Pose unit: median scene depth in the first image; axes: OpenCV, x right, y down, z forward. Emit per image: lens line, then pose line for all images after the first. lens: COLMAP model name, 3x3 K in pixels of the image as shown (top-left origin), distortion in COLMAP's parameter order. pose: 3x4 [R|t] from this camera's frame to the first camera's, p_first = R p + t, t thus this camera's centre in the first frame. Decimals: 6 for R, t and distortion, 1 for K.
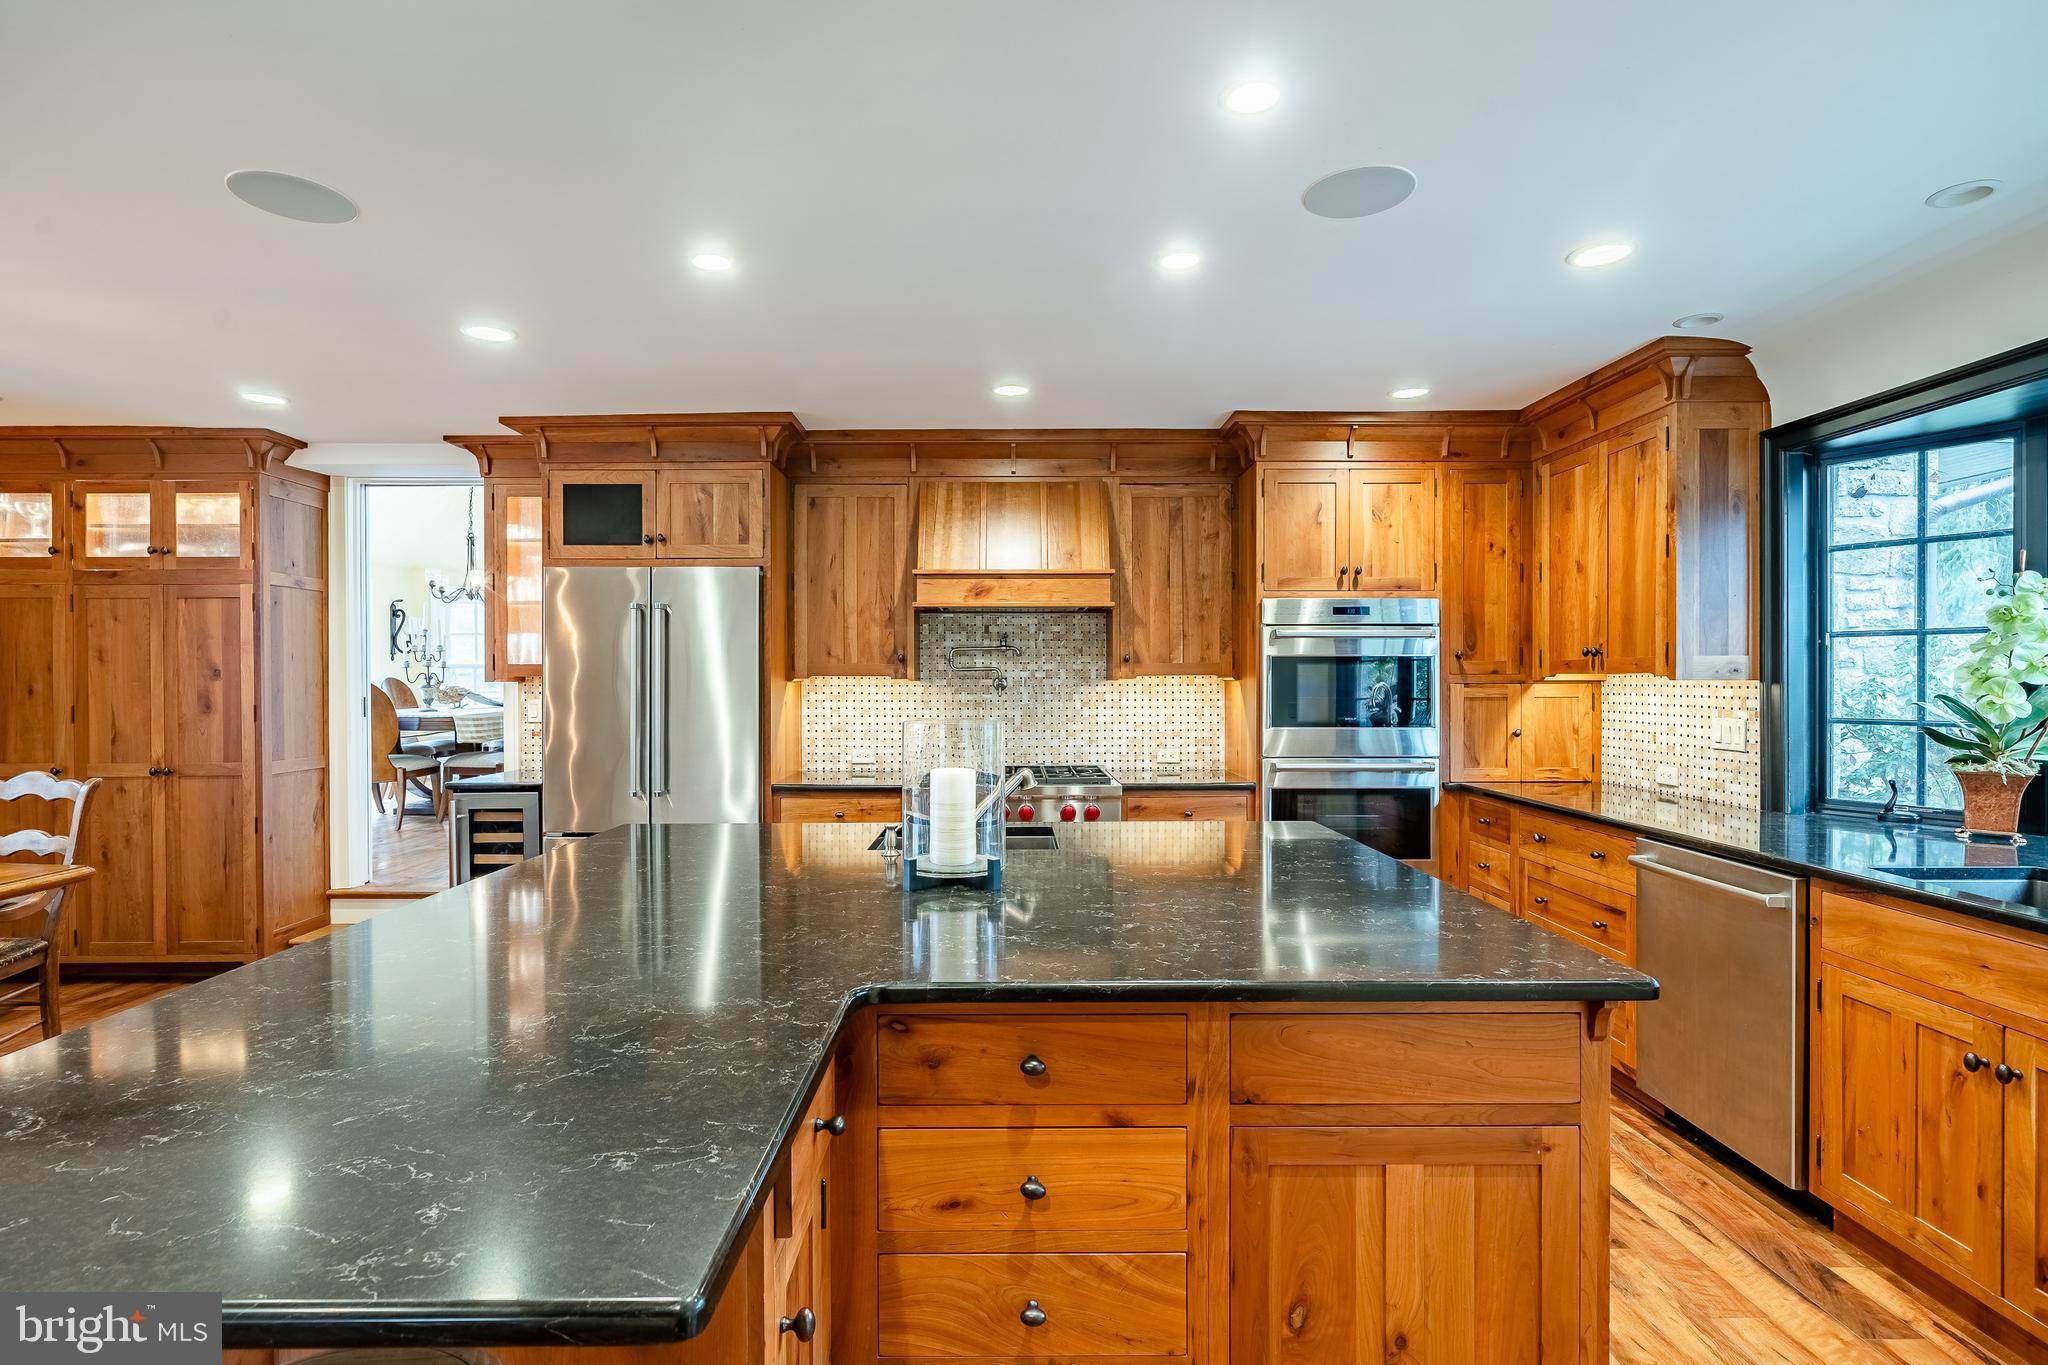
lens RADIAL K [[966.9, 0, 1015.3], [0, 966.9, 695.0], [0, 0, 1]] dist [-0.001800, -0.000530]
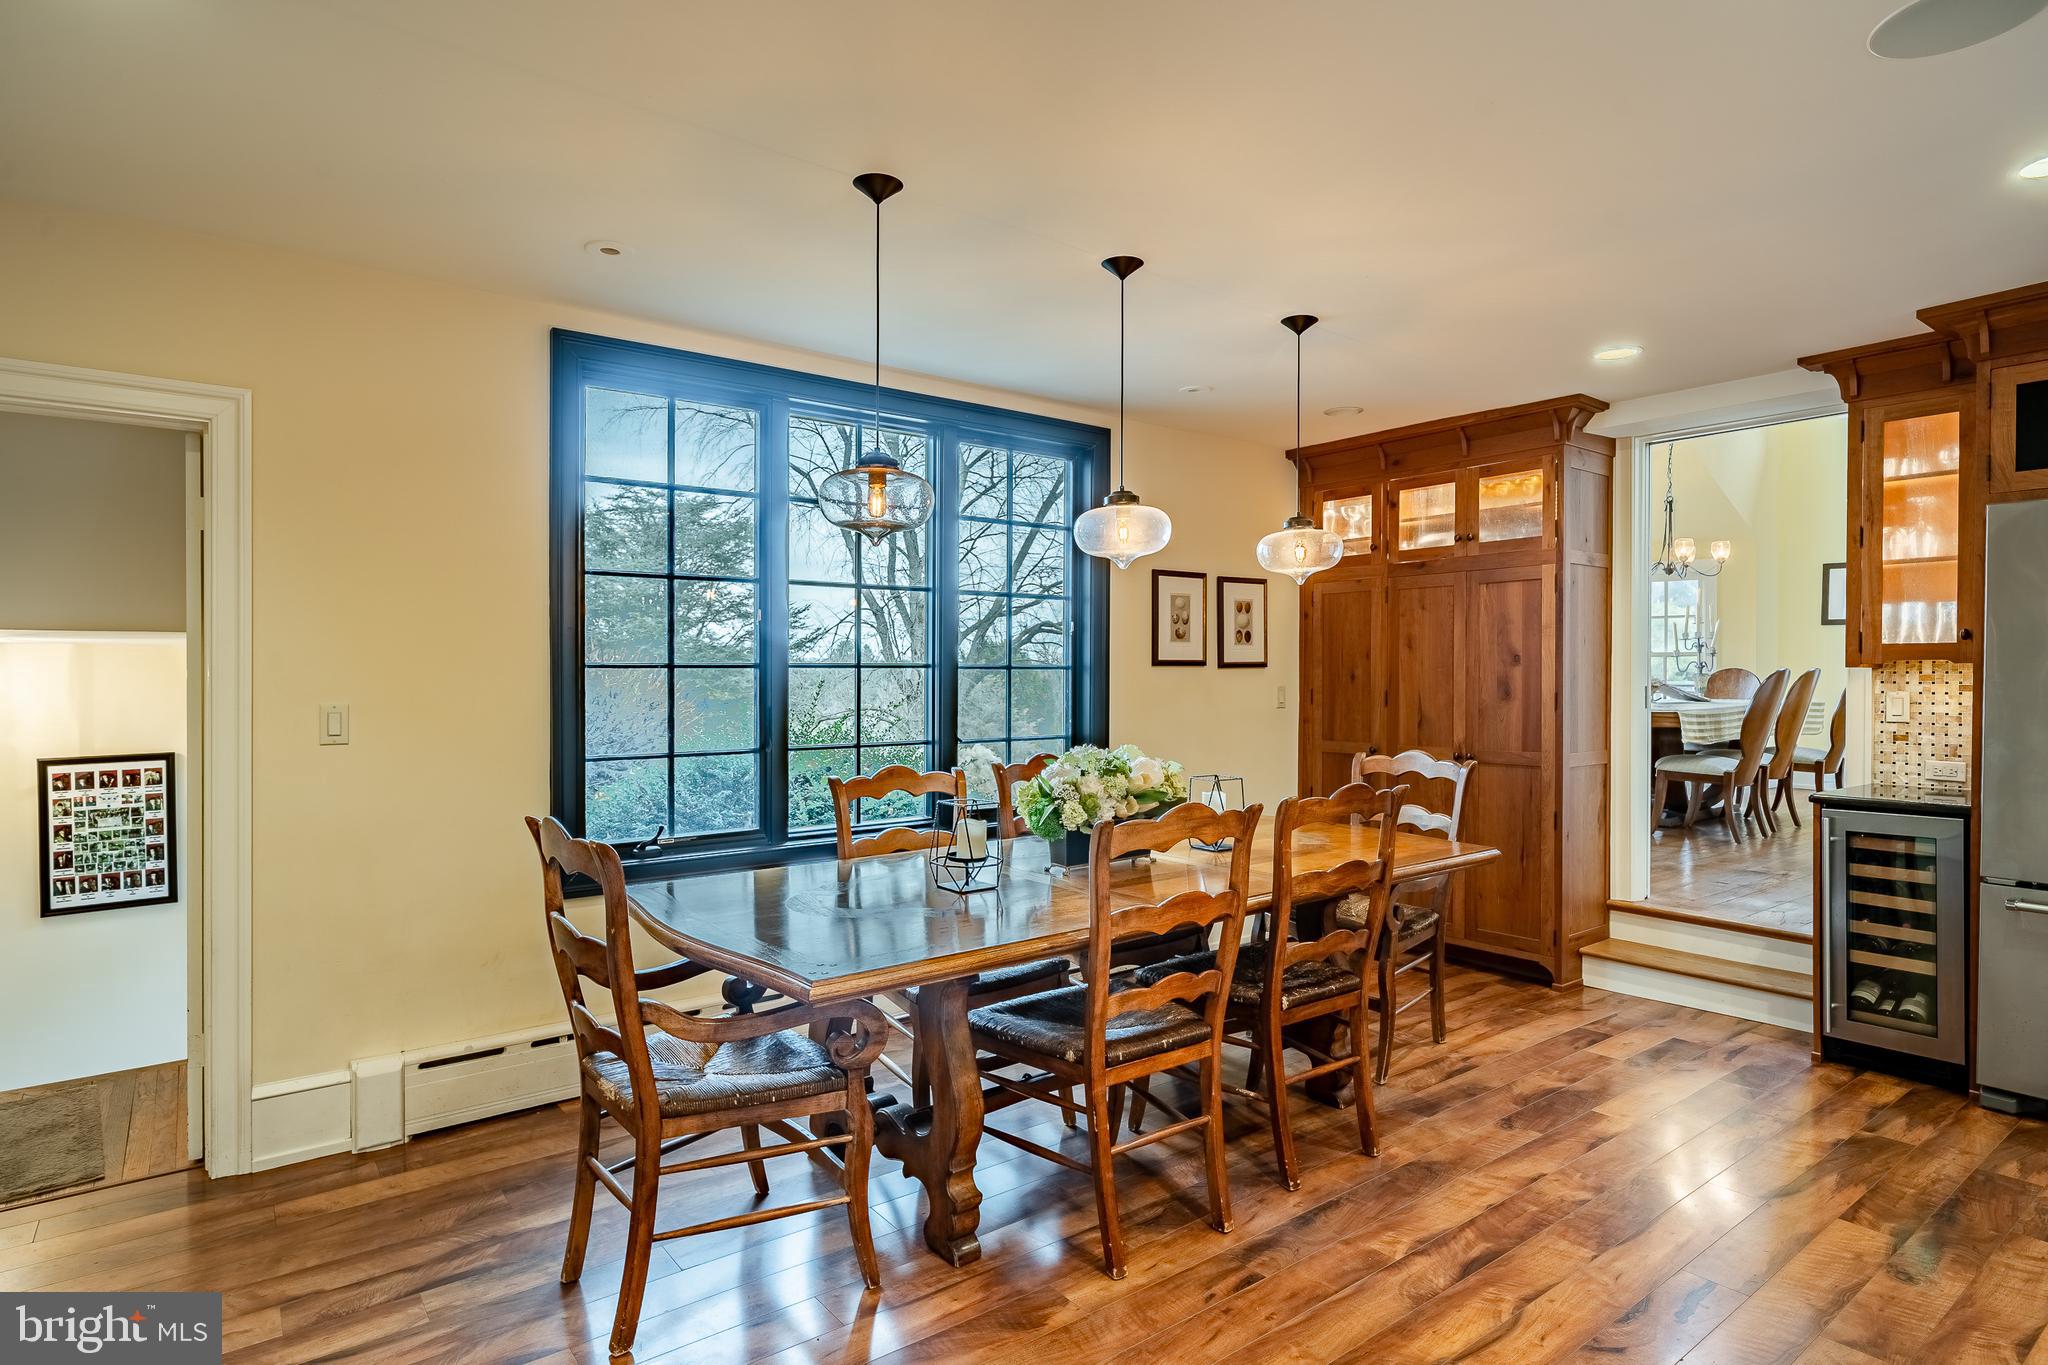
lens RADIAL K [[1080.8, 0, 1009.5], [0, 1080.8, 674.3], [0, 0, 1]] dist [-0.003002, -0.000693]
pose [[0.597389, 0.001454, -0.801950, -0.267289], [-0.013970, 0.999865, -0.008593, 0.009726], [0.801830, 0.016337, 0.597329, -0.055173]]
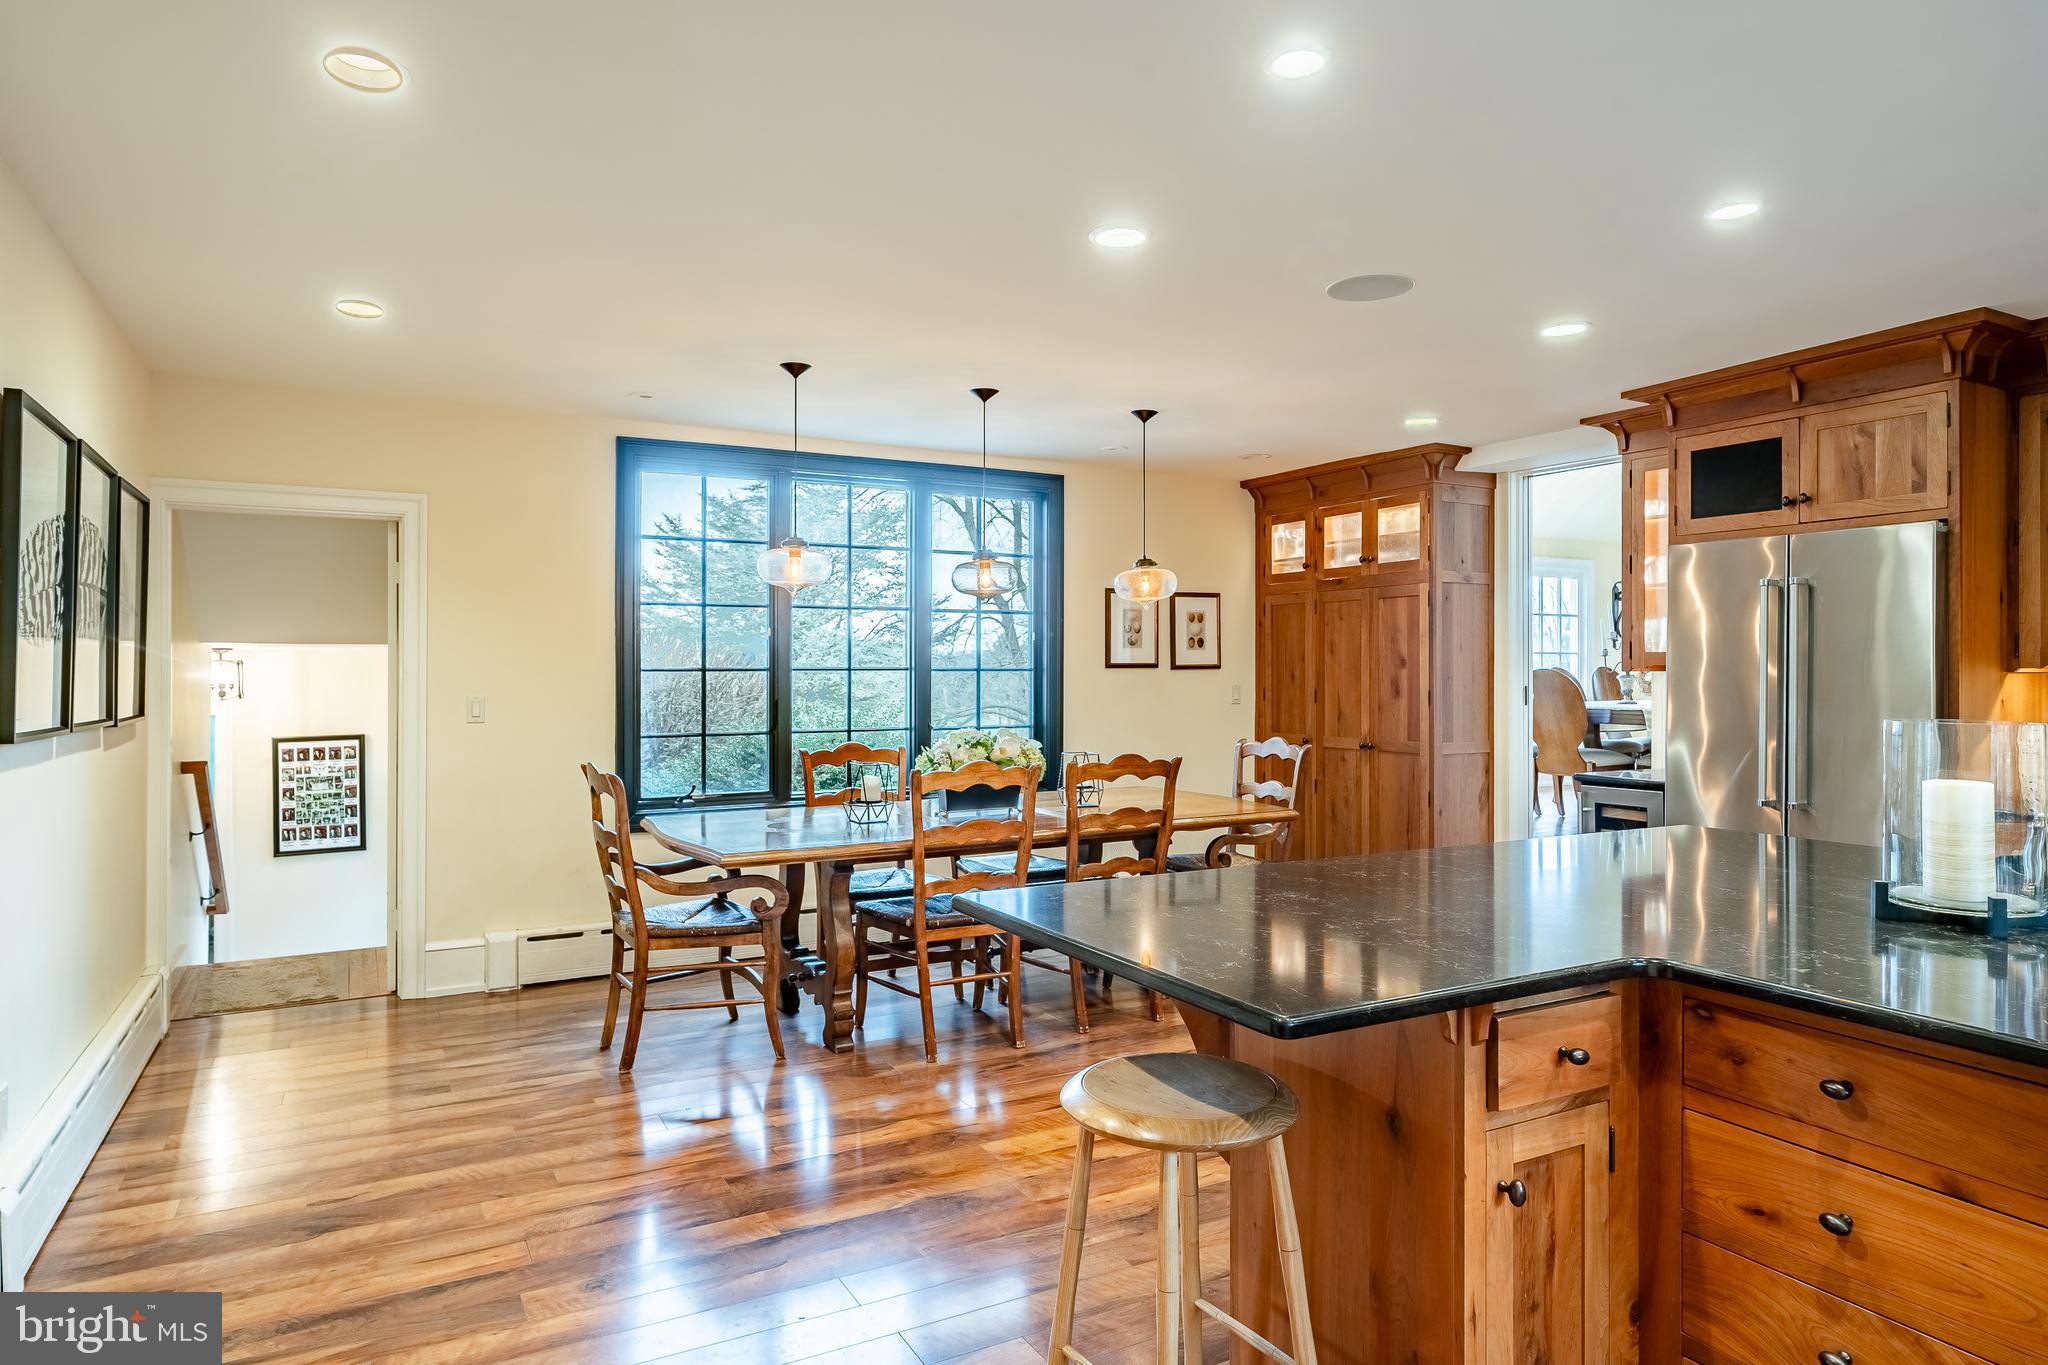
lens RADIAL K [[1223.7, 0, 1013.7], [0, 1223.7, 658.8], [0, 0, 1]] dist [0.000388, 0.000220]
pose [[0.469057, -0.005167, -0.883153, 0.239125], [-0.015502, 0.999781, -0.014083, 0.000675], [0.883032, 0.020297, 0.468874, -0.087205]]
